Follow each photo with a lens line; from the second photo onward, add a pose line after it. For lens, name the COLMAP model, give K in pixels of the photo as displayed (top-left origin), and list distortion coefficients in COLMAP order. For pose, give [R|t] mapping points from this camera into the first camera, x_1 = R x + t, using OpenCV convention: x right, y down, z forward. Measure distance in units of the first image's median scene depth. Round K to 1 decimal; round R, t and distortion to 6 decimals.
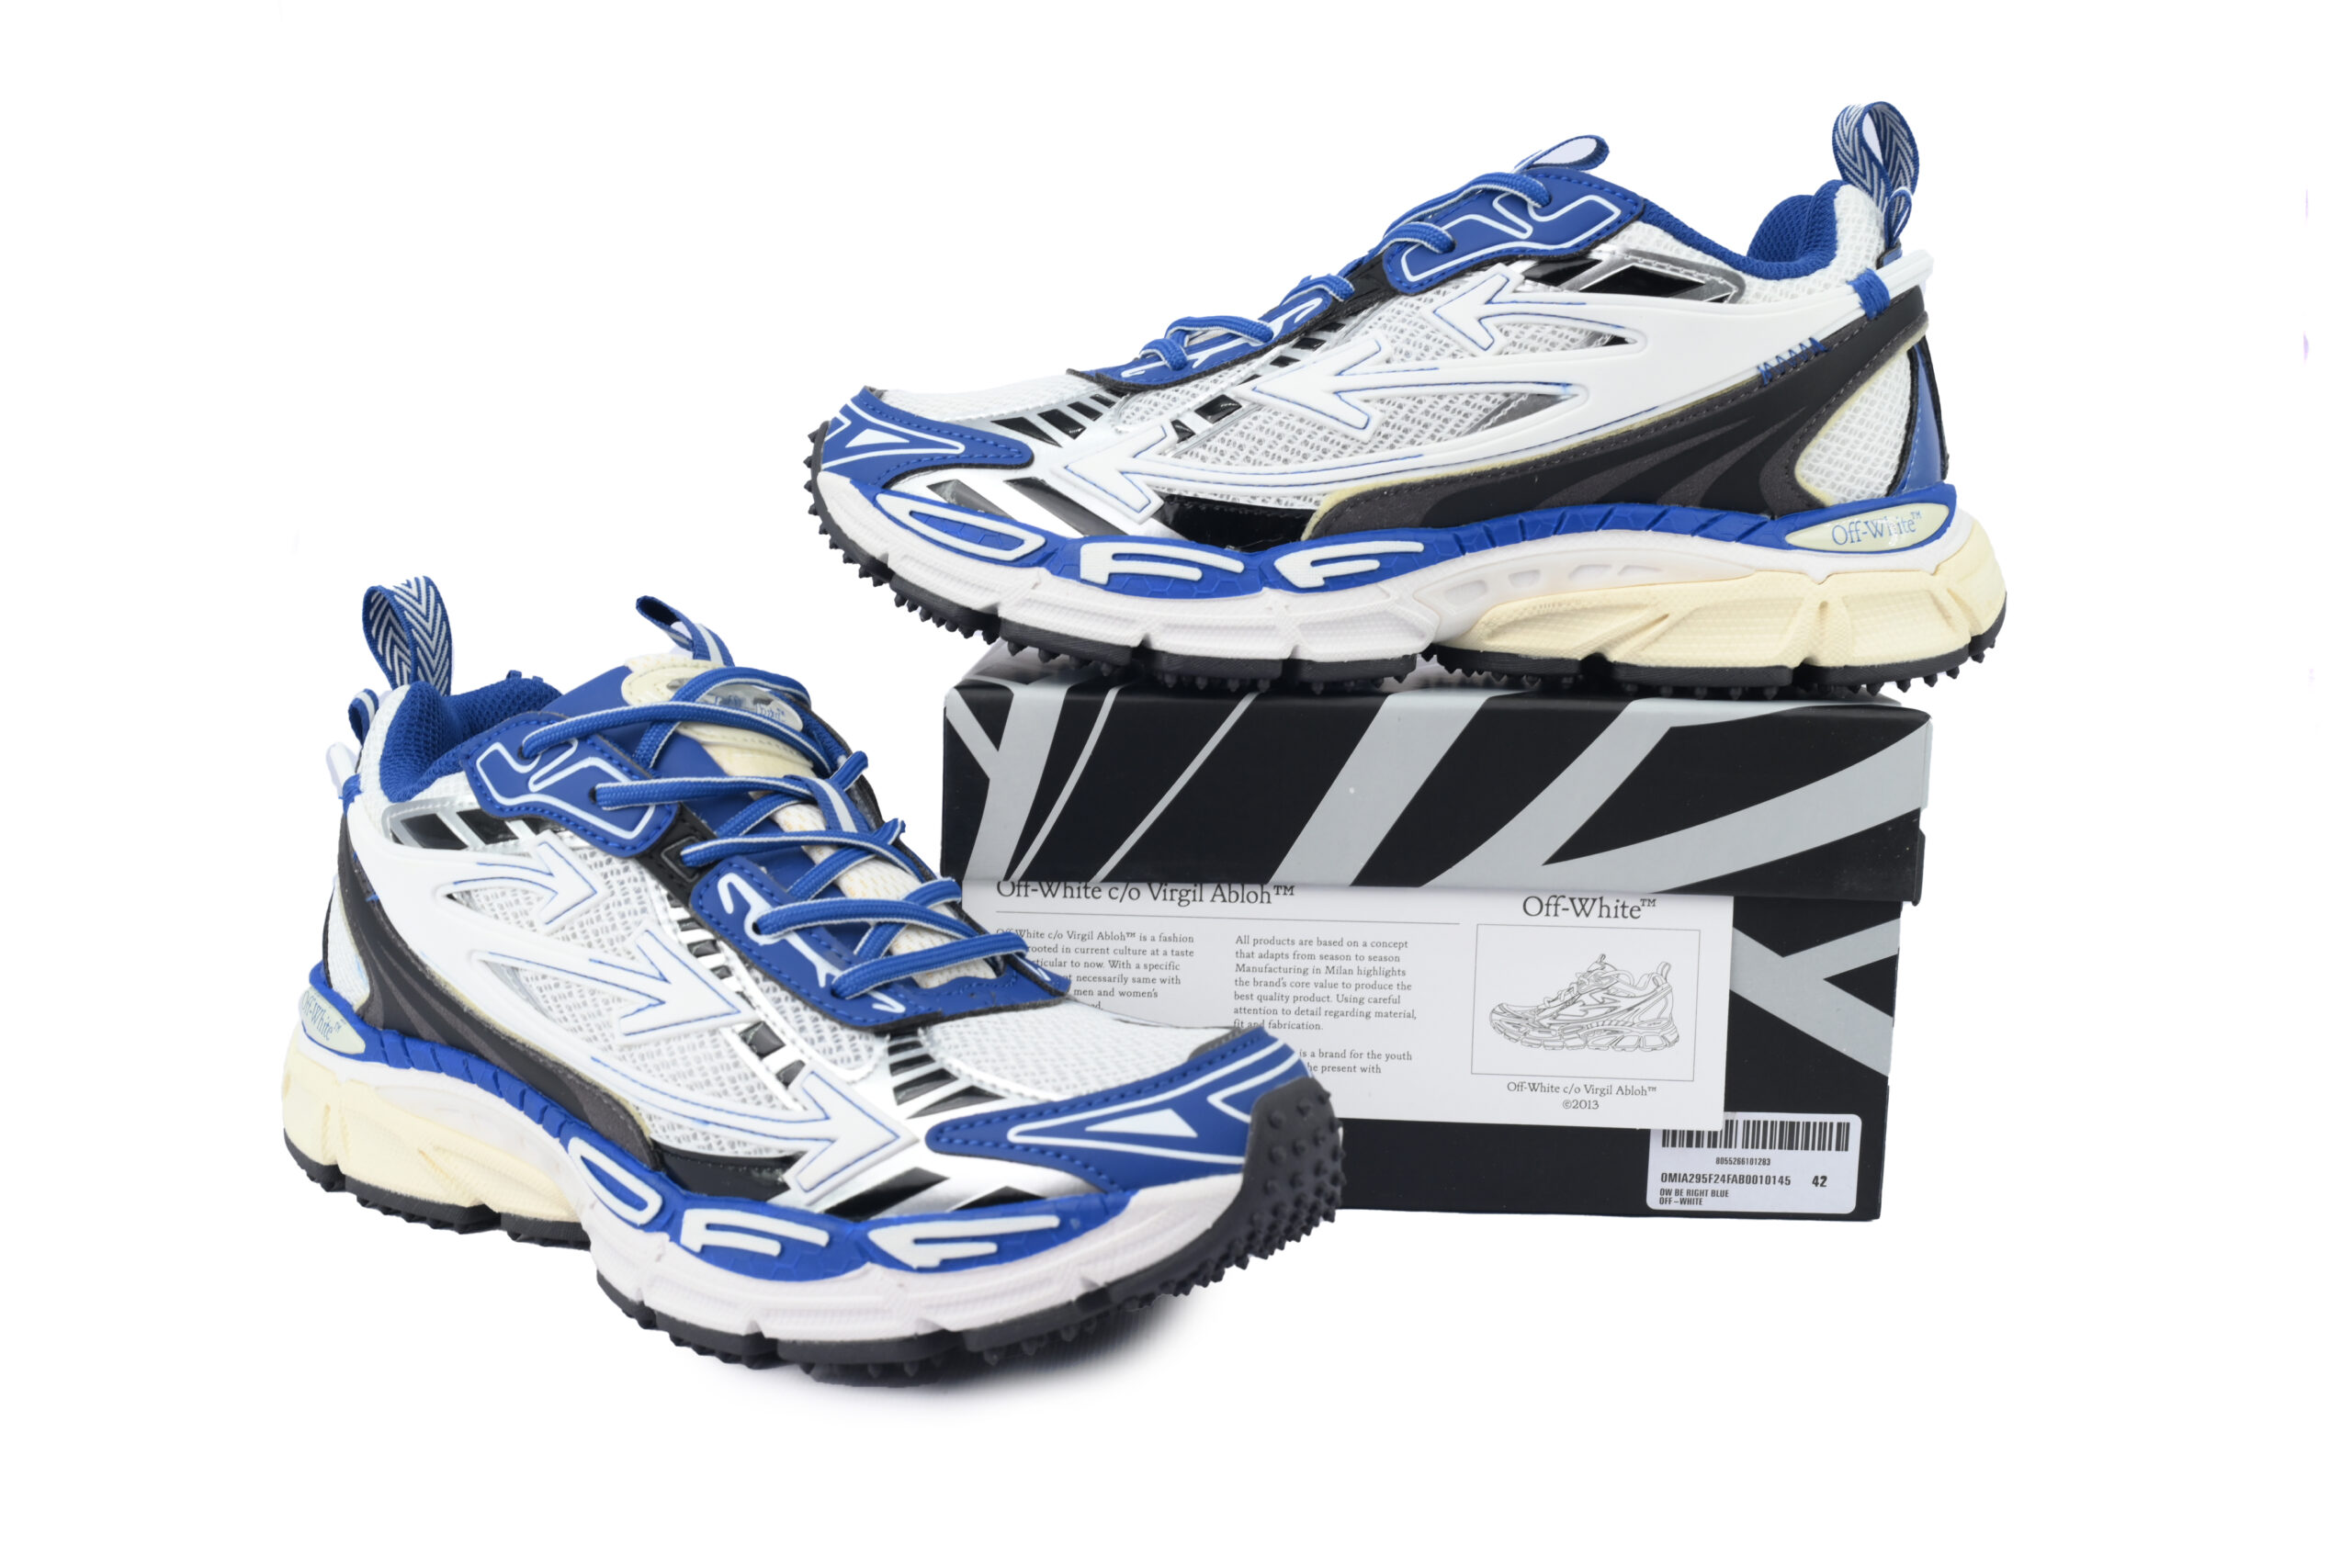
lens RADIAL K [[2385.6, 0, 1173.0], [0, 2385.6, 785.1], [0, 0, 1]] dist [0.005550, 0.000000]
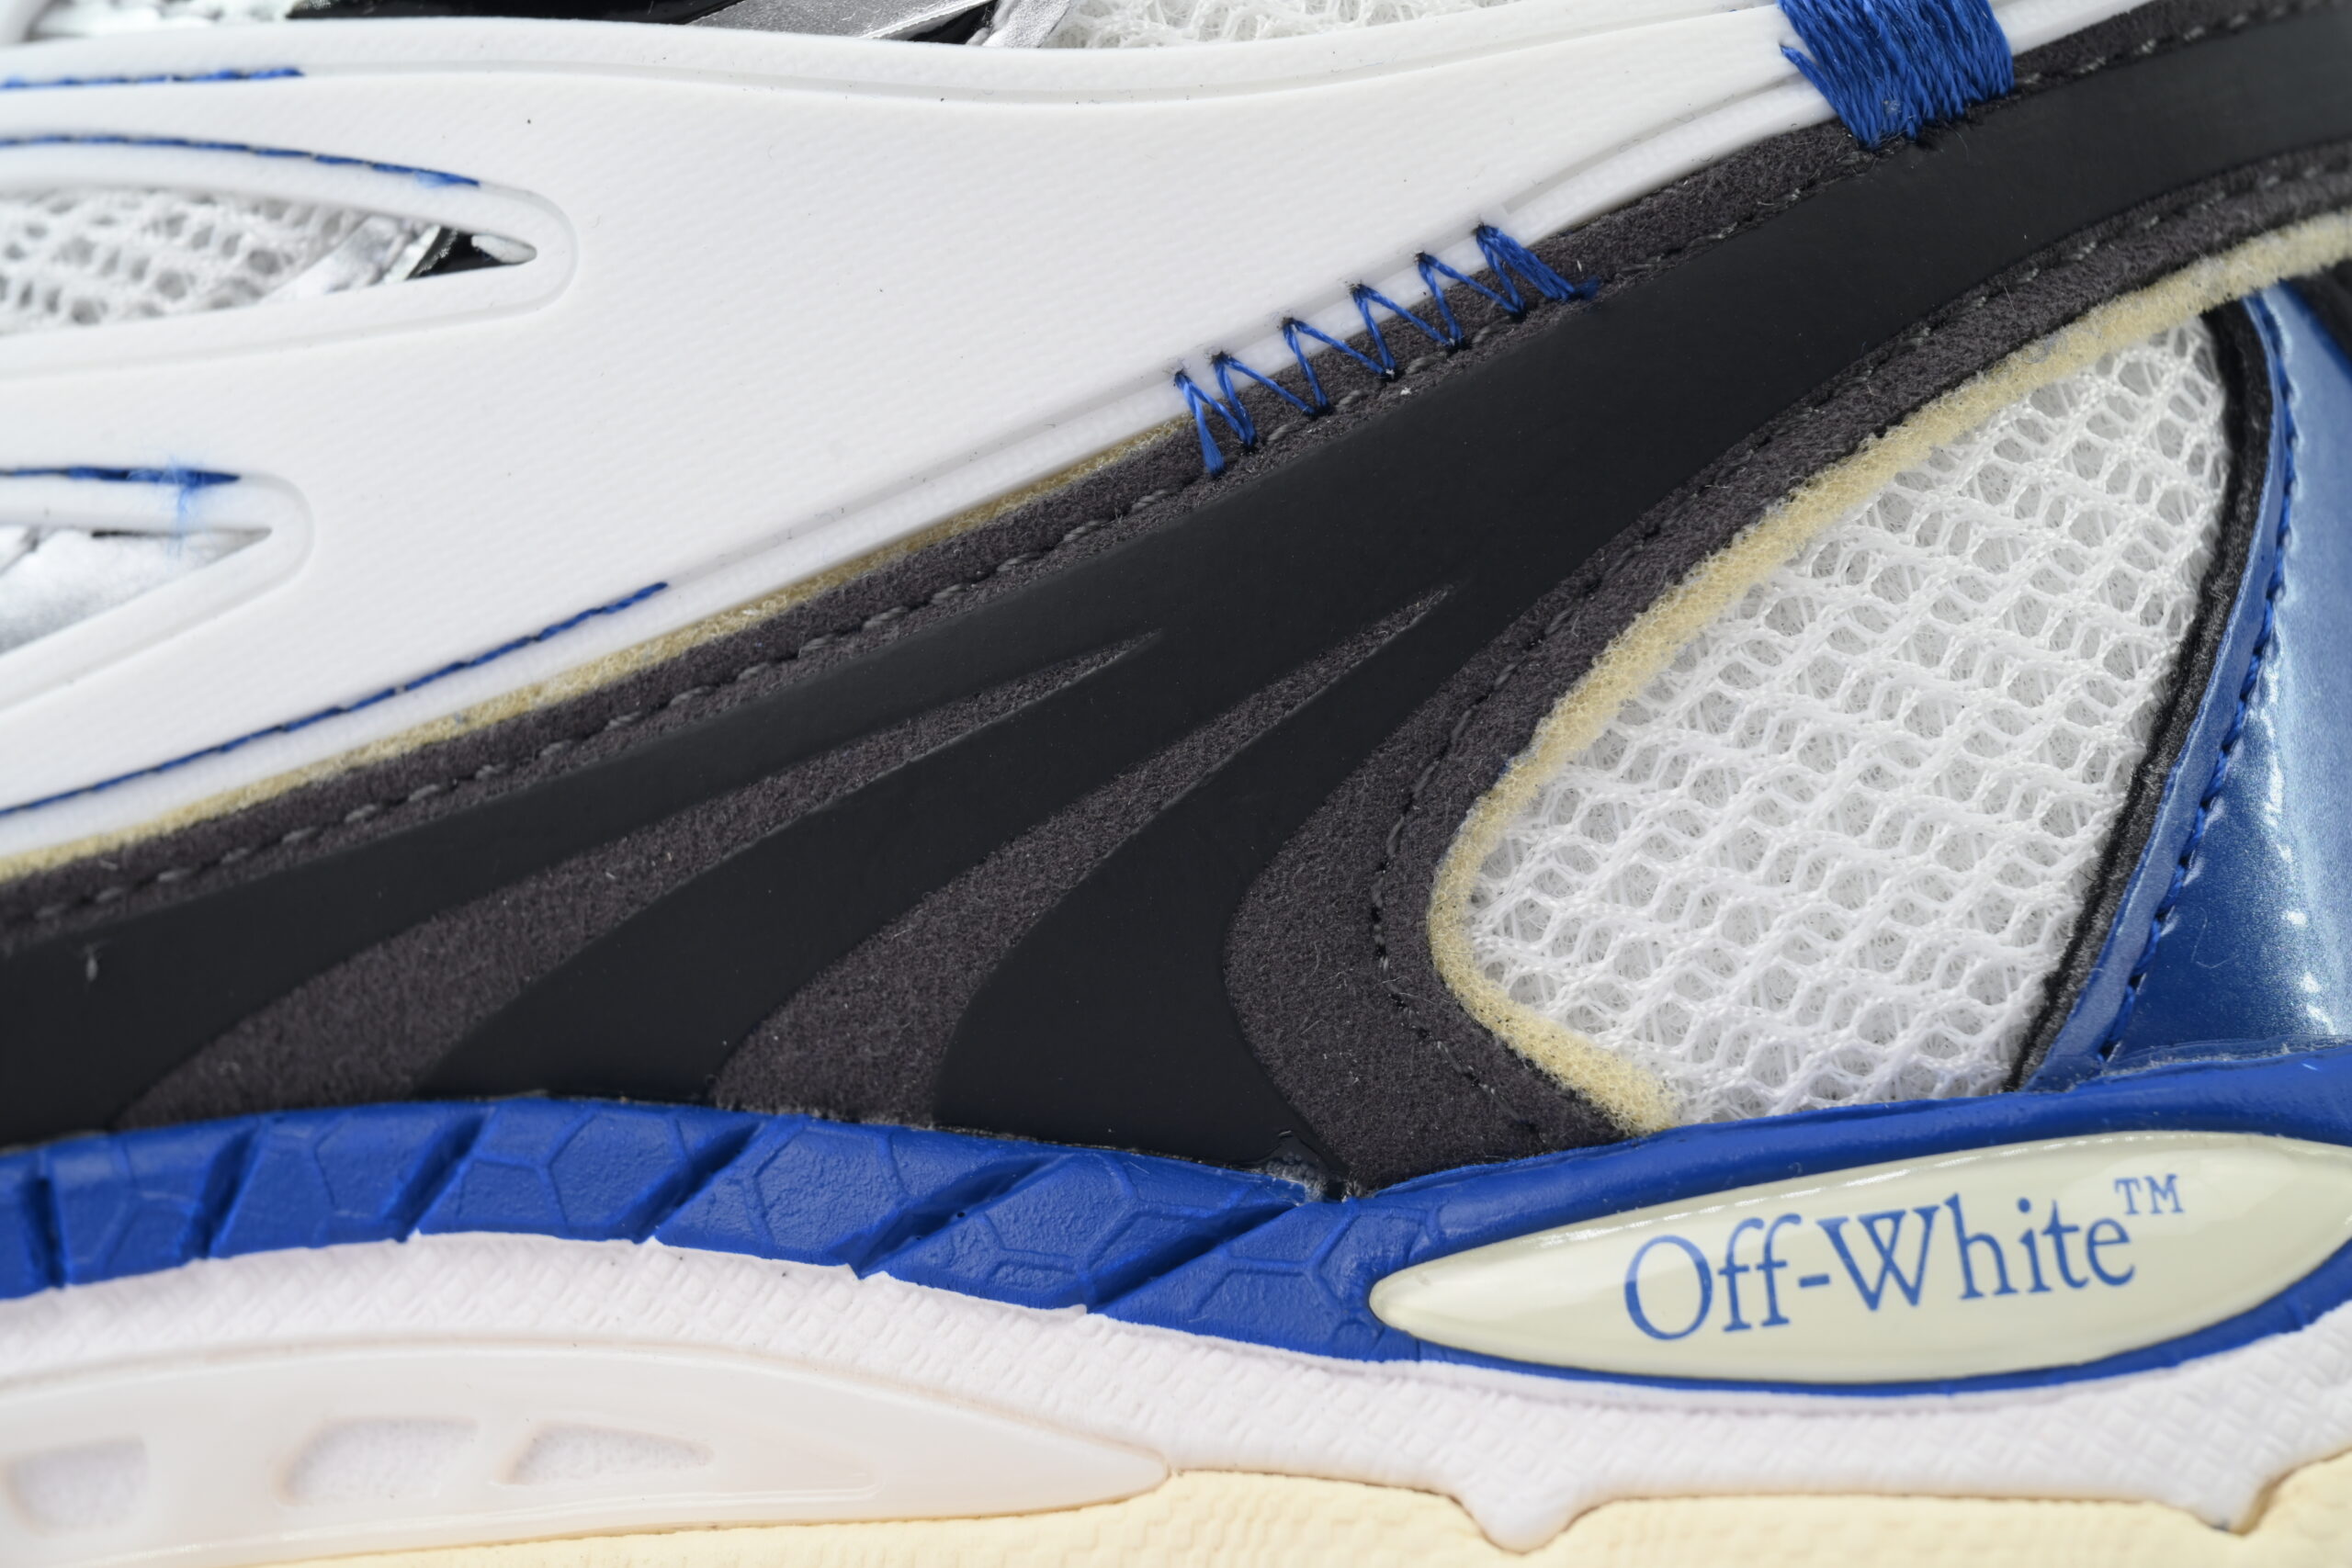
lens RADIAL K [[6595.3, 0, 1175.8], [0, 6595.3, 785.5], [0, 0, 1]] dist [-0.113284, 0.000000]
pose [[0.970531, 0.000615, -0.240977, 0.365875], [-0.050256, 0.978525, -0.199908, -0.040679], [0.235679, 0.206127, 0.949719, 0.512776]]
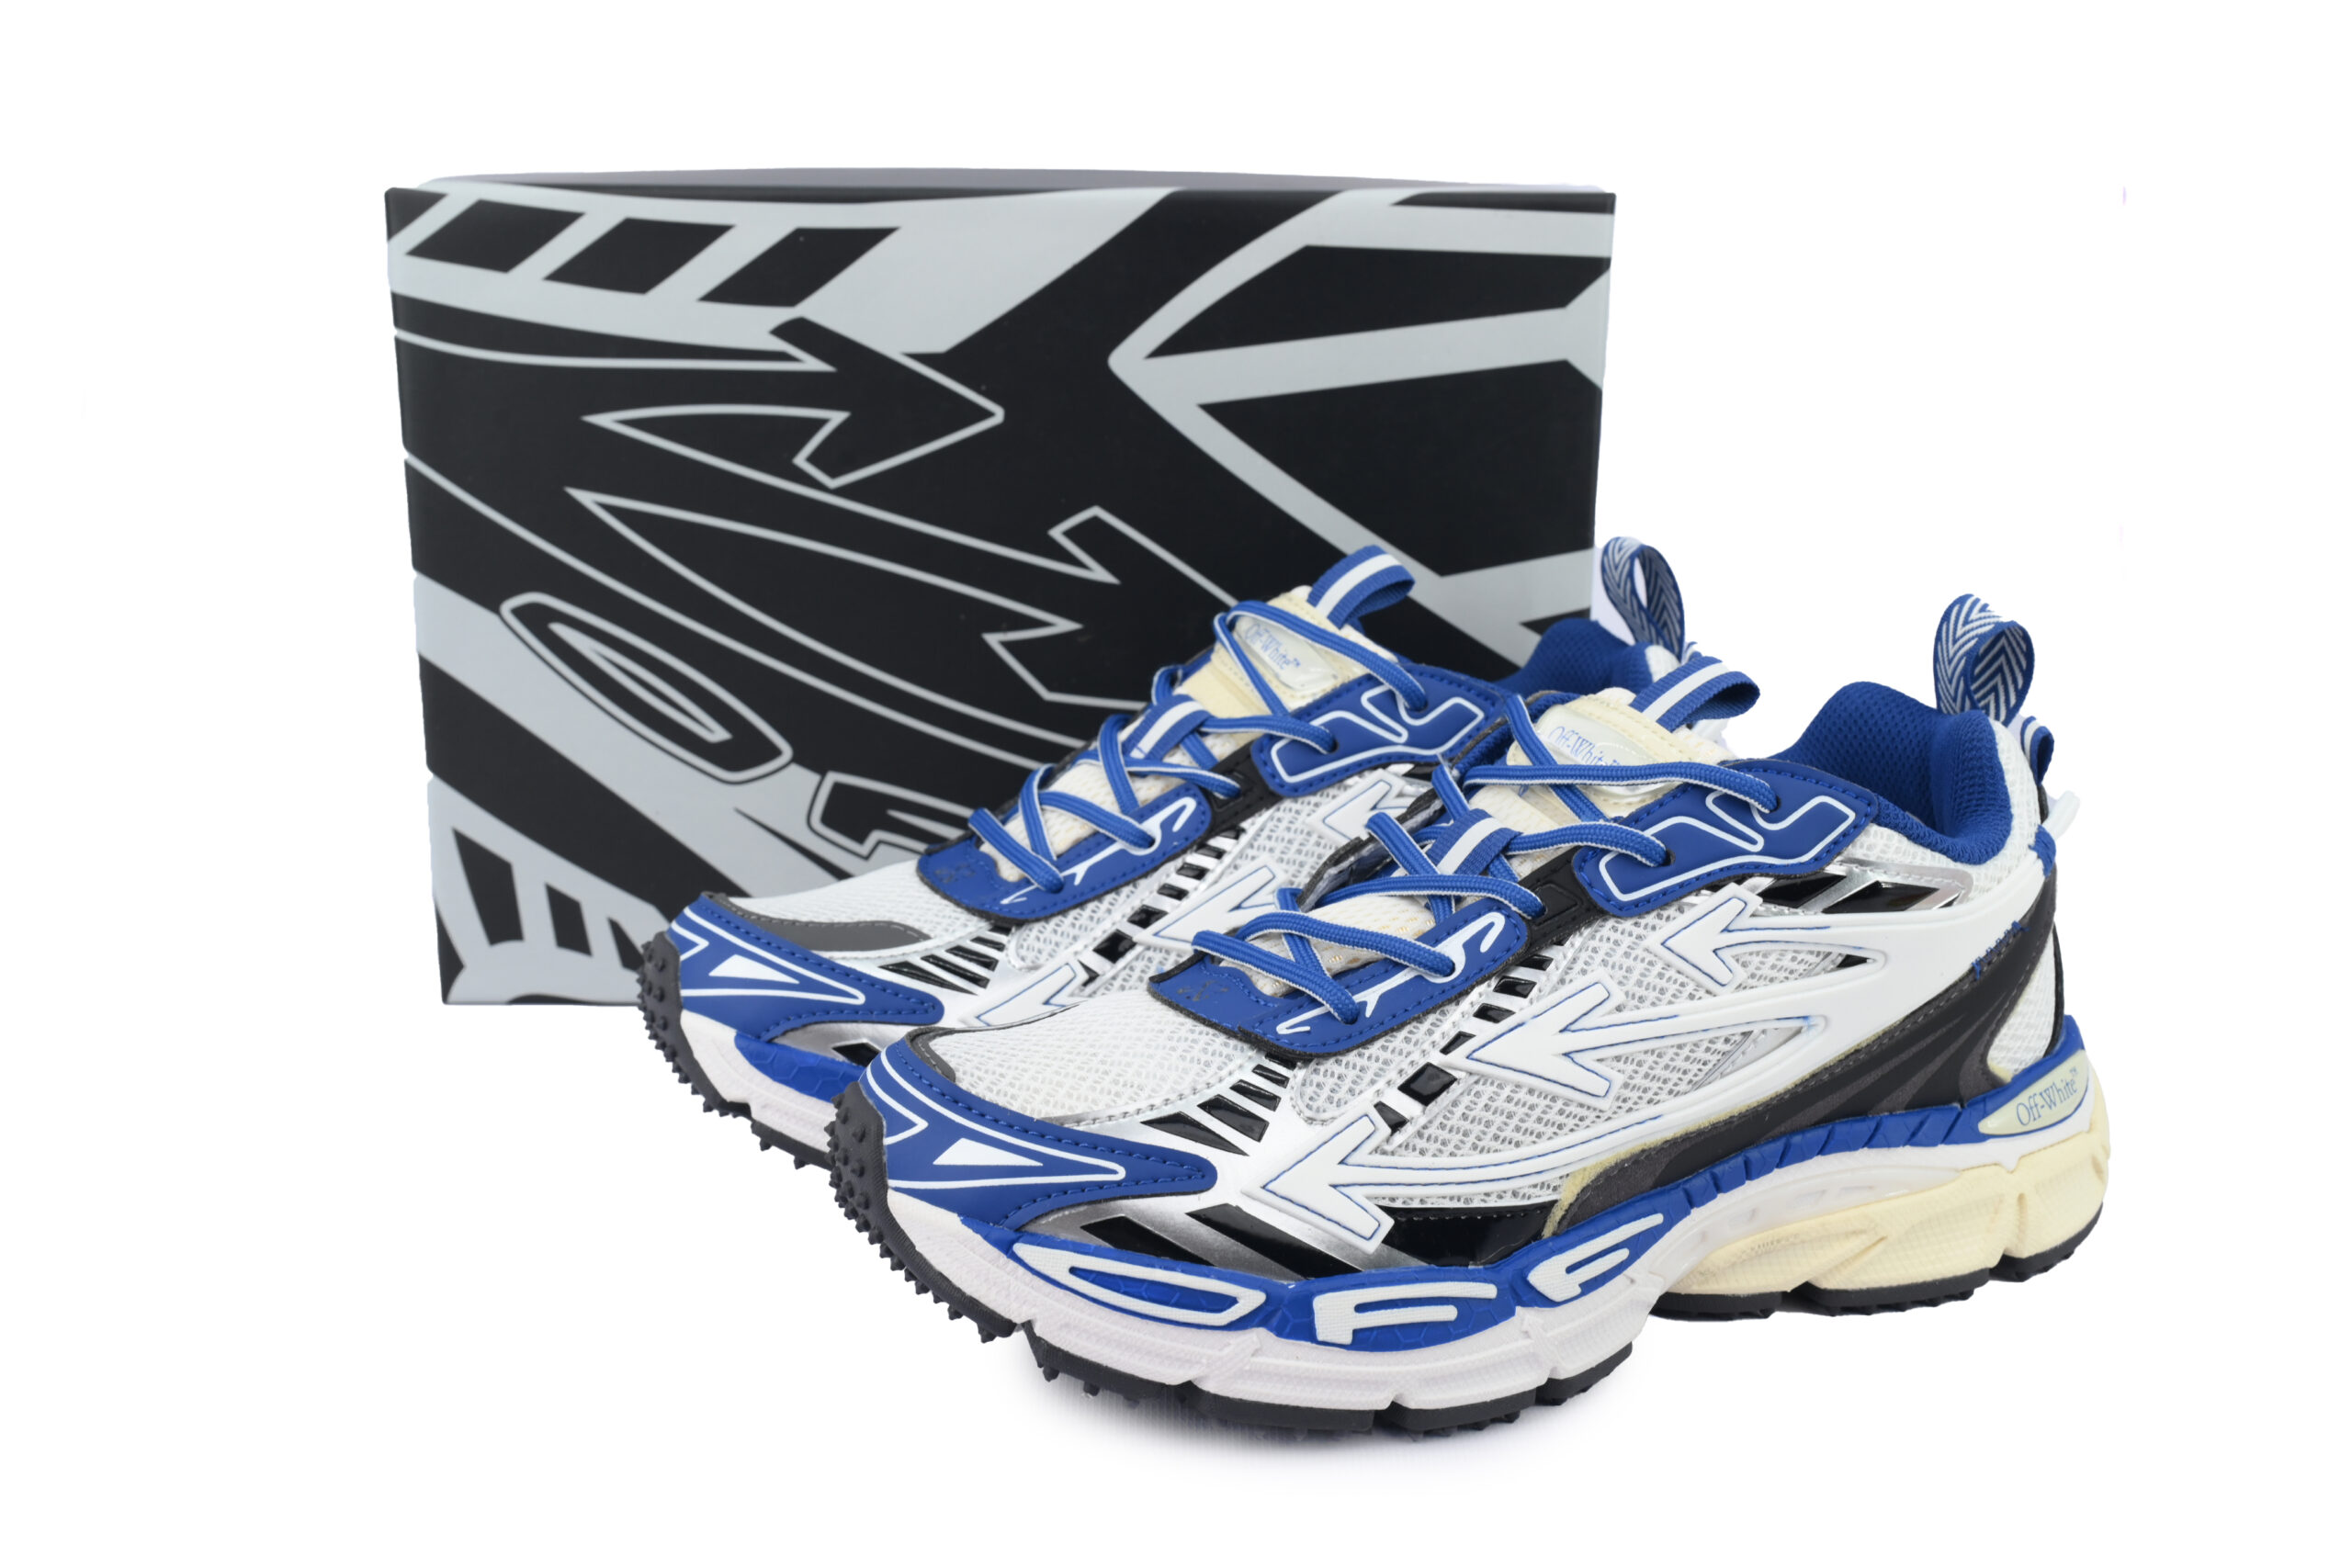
lens RADIAL K [[2385.6, 0, 1178.0], [0, 2385.6, 779.9], [0, 0, 1]] dist [0.005550, 0.000000]
pose [[0.910037, -0.103775, 0.401326, -0.375463], [0.067457, 0.992325, 0.103633, -0.352633], [-0.409001, -0.067238, 0.910054, 0.307226]]
